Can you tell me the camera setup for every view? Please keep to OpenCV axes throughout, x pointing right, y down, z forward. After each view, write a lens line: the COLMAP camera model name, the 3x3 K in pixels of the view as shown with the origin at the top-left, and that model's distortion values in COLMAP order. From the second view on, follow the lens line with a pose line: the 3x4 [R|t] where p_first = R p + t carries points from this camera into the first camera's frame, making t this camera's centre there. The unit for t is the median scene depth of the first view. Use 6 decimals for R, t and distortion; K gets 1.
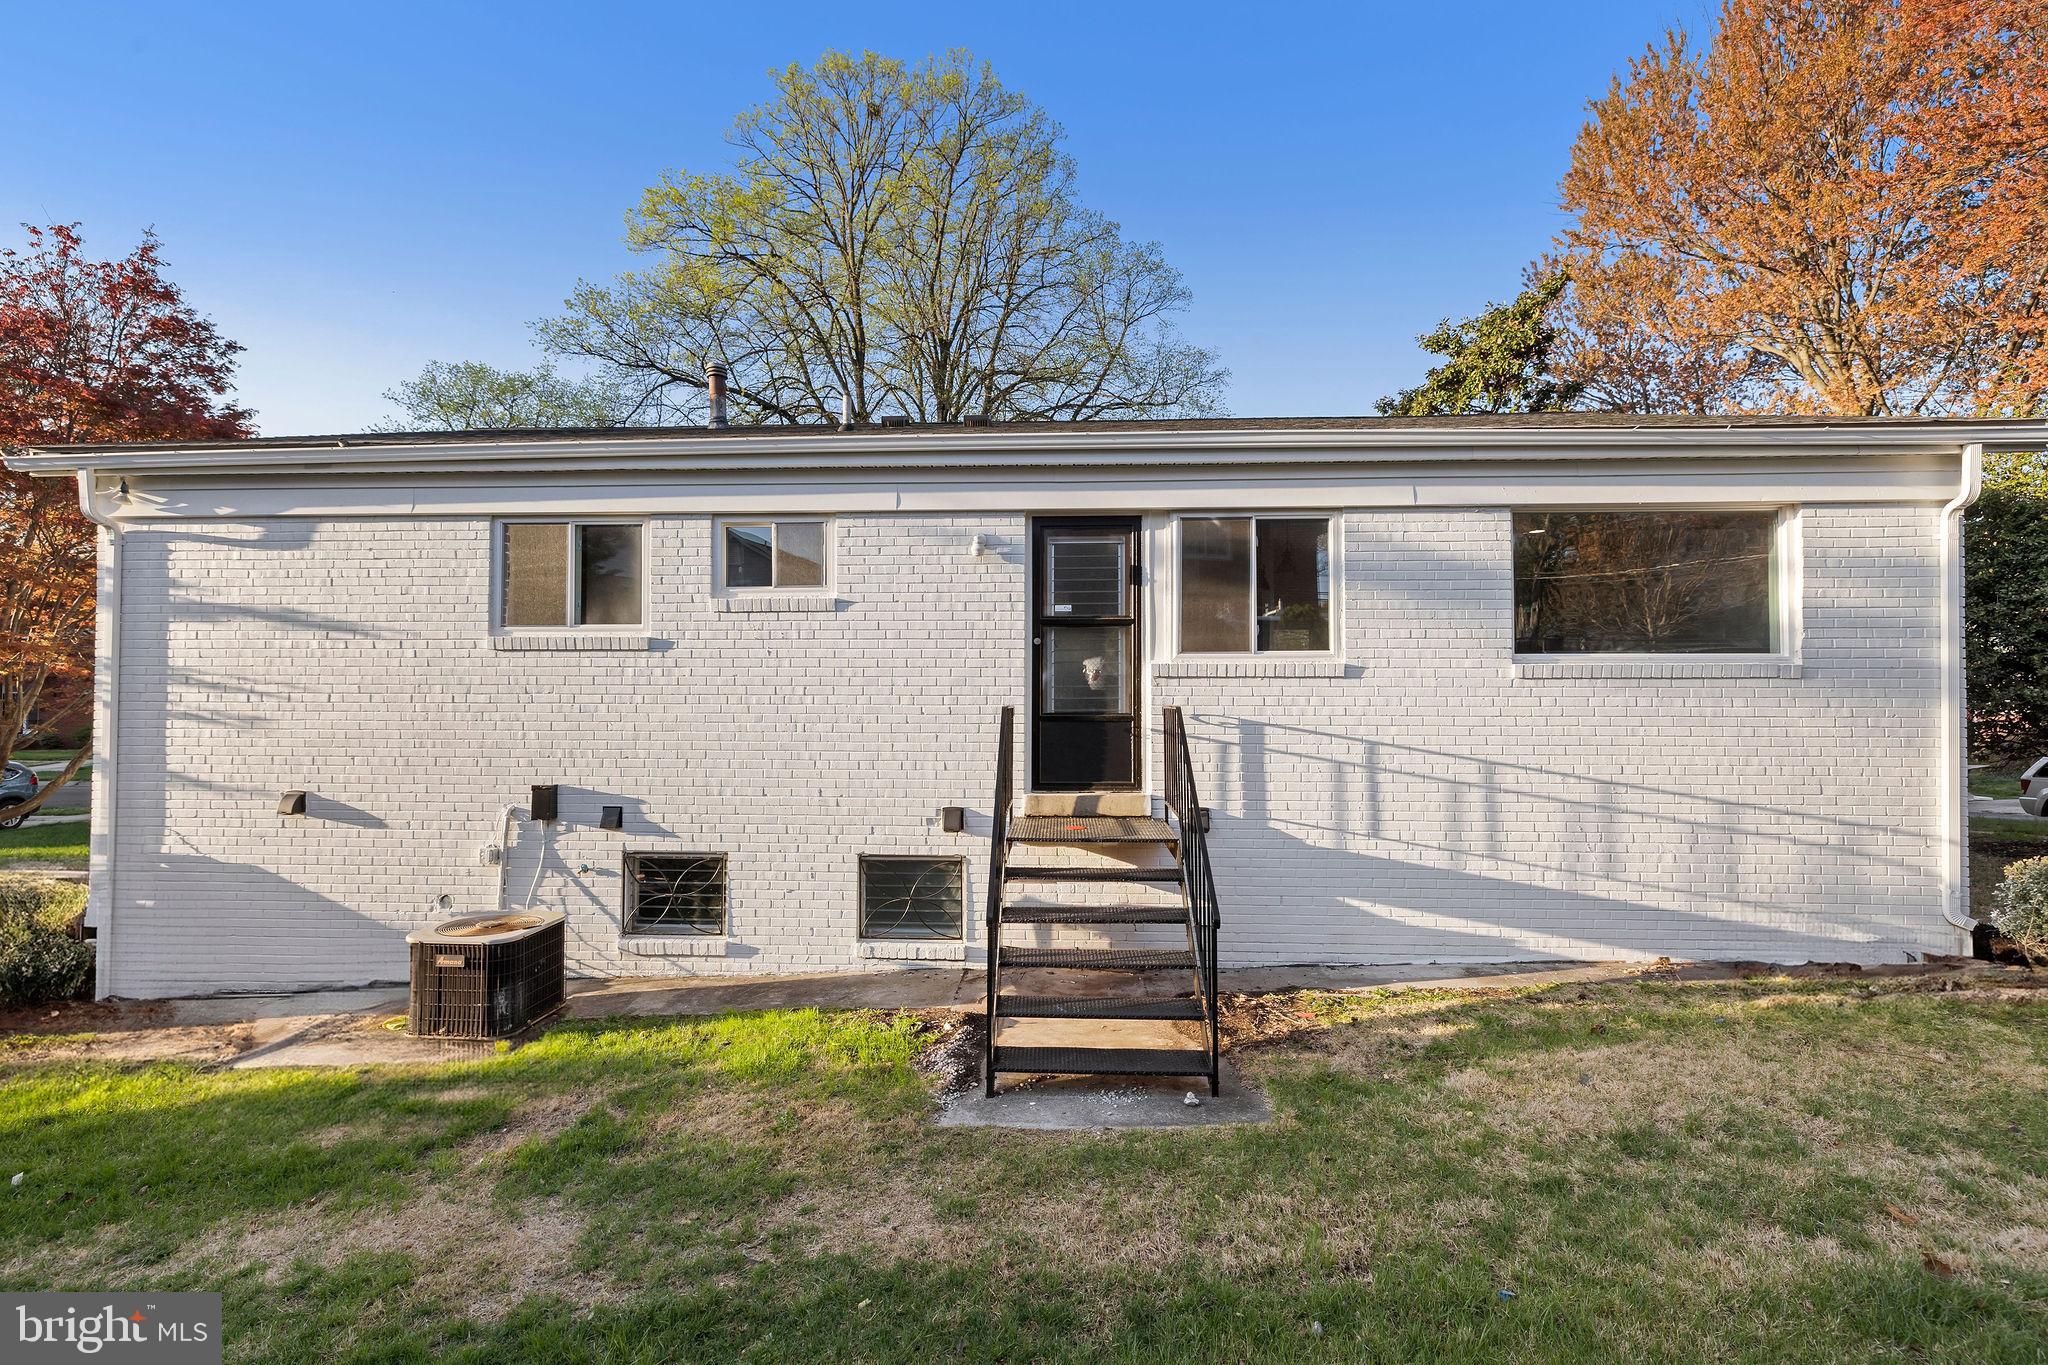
lens RADIAL K [[894.9, 0, 1100.6], [0, 894.9, 684.8], [0, 0, 1]] dist [0.001541, 0.000048]
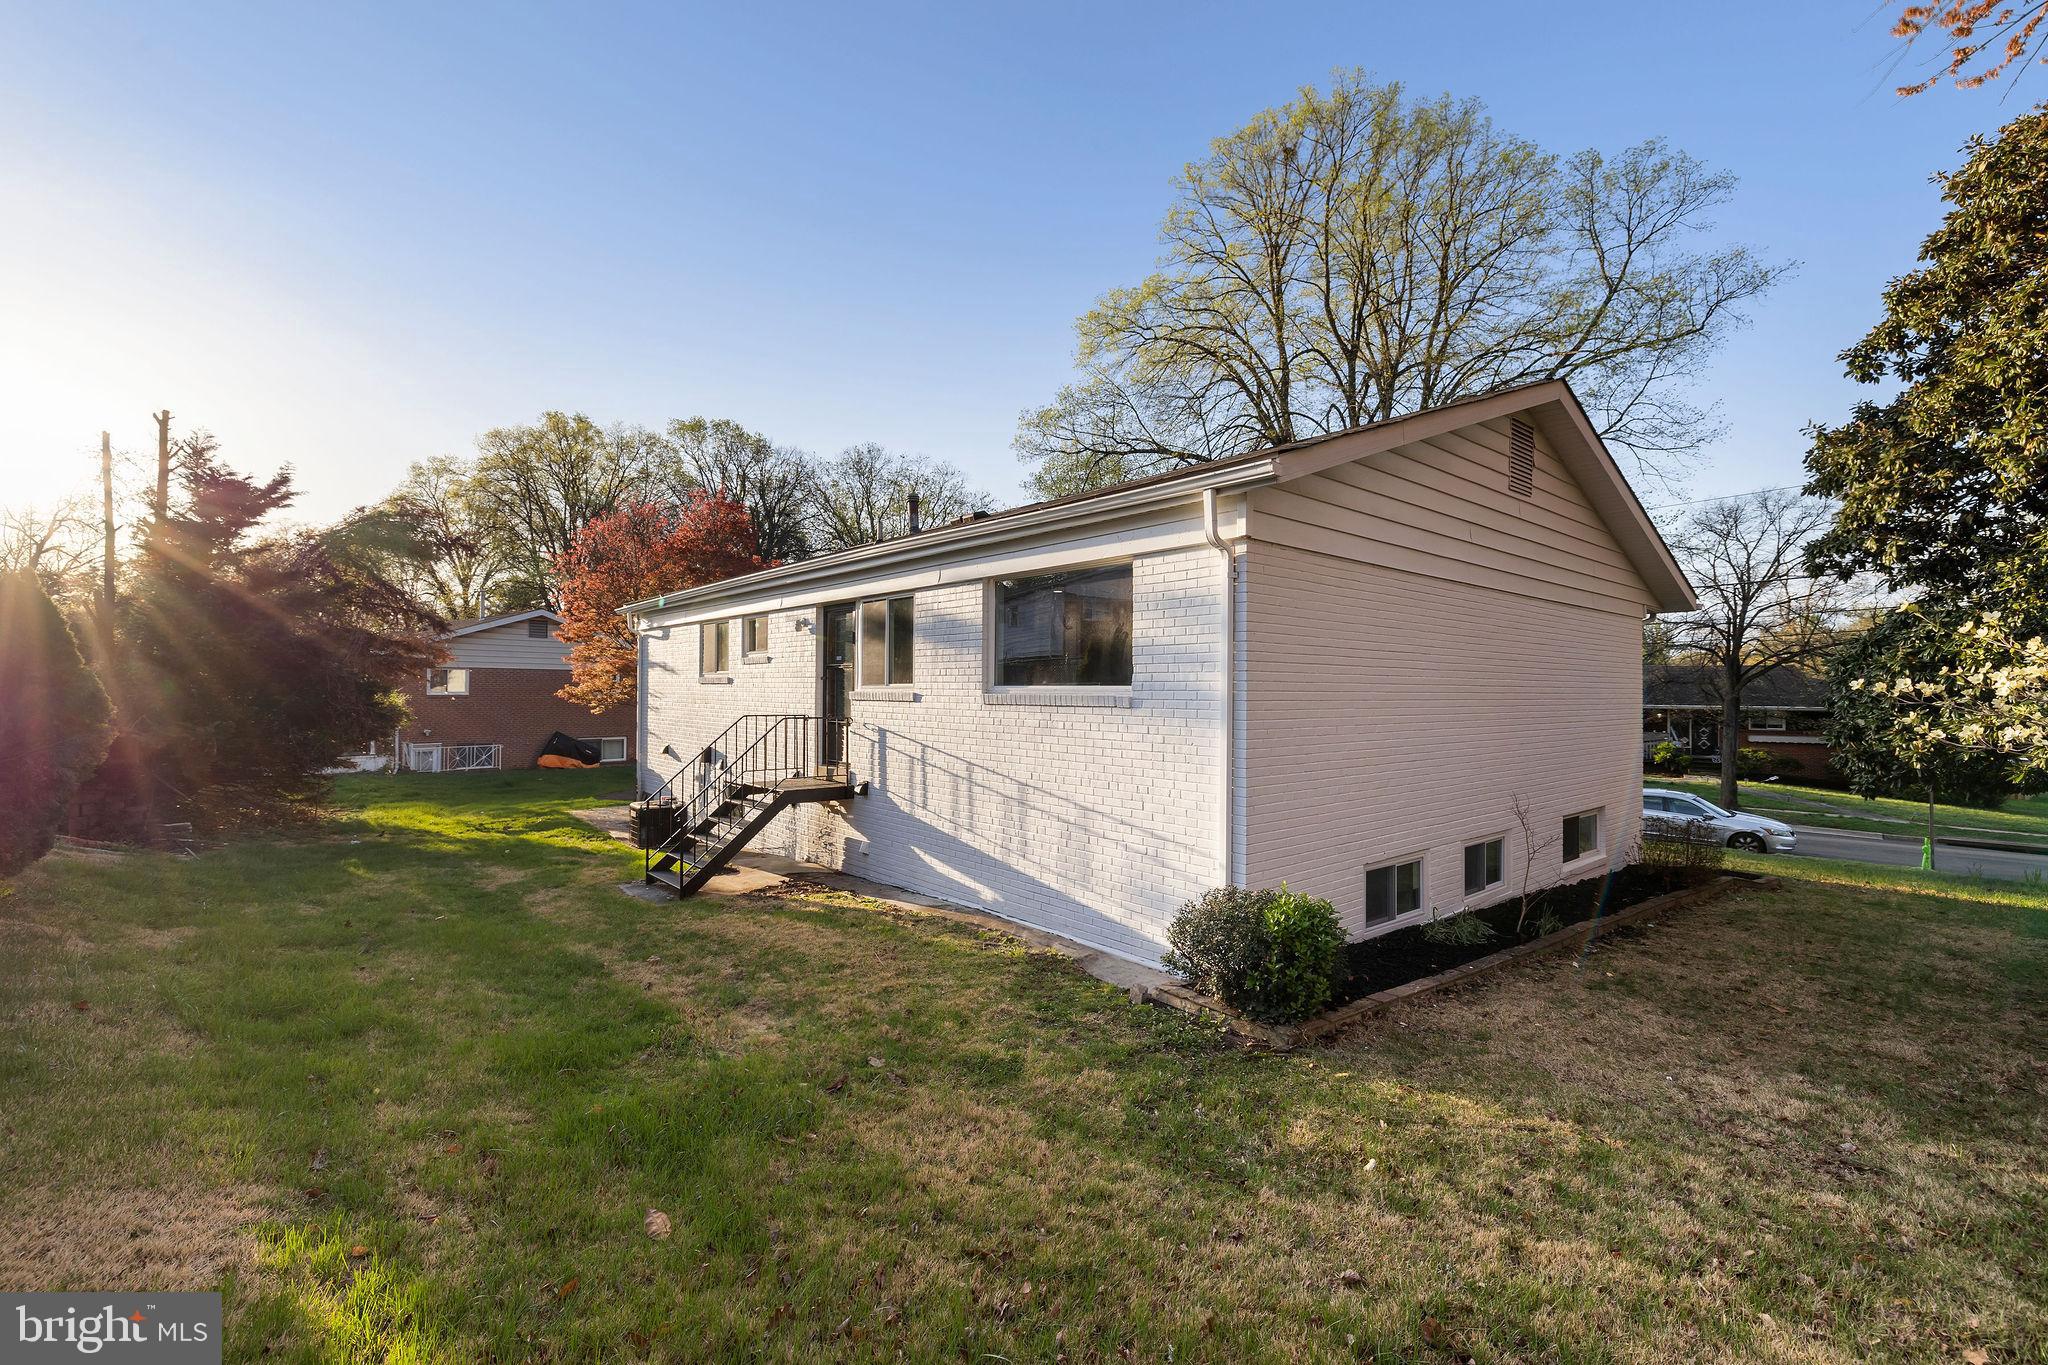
lens RADIAL K [[956.4, 0, 1024.0], [0, 956.4, 682.5], [0, 0, 1]] dist [0.001956, 0.000309]
pose [[0.647401, -0.001468, -0.762148, 1.625290], [0.003424, 0.999994, 0.000981, -0.040819], [0.762142, -0.003245, 0.647402, 0.097391]]
